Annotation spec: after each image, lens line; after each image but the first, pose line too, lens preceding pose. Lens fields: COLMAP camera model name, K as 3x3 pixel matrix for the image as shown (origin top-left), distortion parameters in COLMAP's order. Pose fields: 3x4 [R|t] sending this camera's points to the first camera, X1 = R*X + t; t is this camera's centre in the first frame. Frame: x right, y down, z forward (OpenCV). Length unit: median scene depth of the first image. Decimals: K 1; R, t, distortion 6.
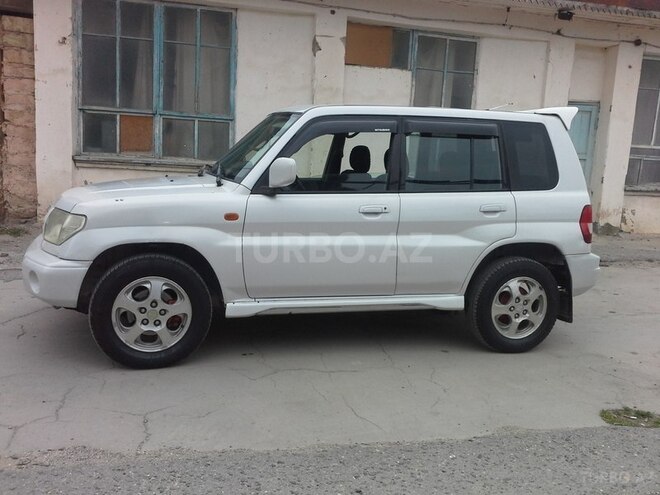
lens RADIAL K [[615.6, 0, 322.1], [0, 615.6, 262.0], [0, 0, 1]] dist [-0.000903, -0.001797]
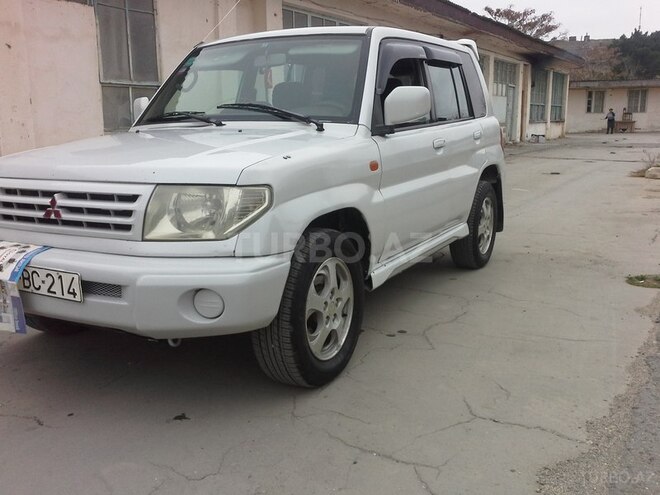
lens RADIAL K [[615.6, 0, 322.1], [0, 615.6, 262.0], [0, 0, 1]] dist [-0.000903, -0.001797]
pose [[0.715629, -0.215701, 0.664341, -0.743395], [0.170054, 0.976308, 0.133810, -0.068313], [-0.677464, 0.017215, 0.735355, 0.450950]]
